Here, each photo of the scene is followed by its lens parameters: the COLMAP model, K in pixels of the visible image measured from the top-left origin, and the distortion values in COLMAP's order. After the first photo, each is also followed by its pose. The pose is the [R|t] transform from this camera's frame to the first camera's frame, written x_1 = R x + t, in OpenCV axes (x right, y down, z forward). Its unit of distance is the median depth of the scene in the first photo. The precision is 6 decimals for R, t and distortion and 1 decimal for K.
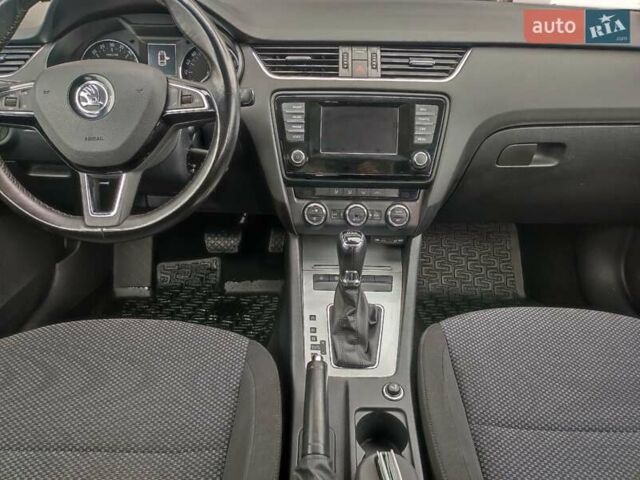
lens RADIAL K [[478.8, 0, 320.2], [0, 478.8, 240.7], [0, 0, 1]] dist [0.003624, 0.000475]
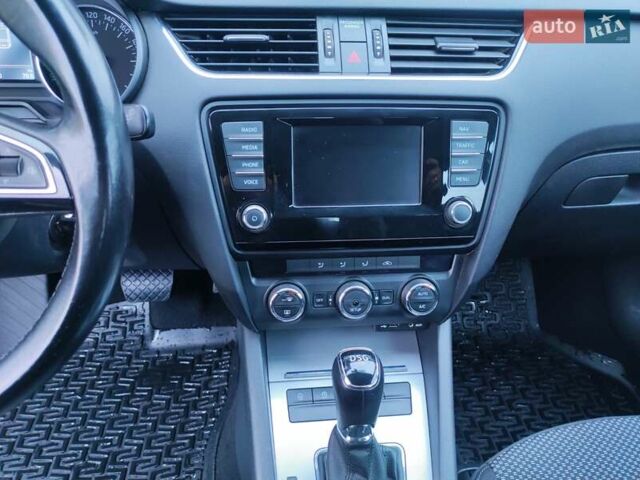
lens RADIAL K [[478.8, 0, 319.3], [0, 478.8, 238.7], [0, 0, 1]] dist [0.003624, 0.000475]
pose [[0.993415, -0.047399, 0.104307, -0.030188], [0.038818, 0.995809, 0.082813, -0.188483], [-0.107795, -0.078218, 0.991091, 0.408445]]
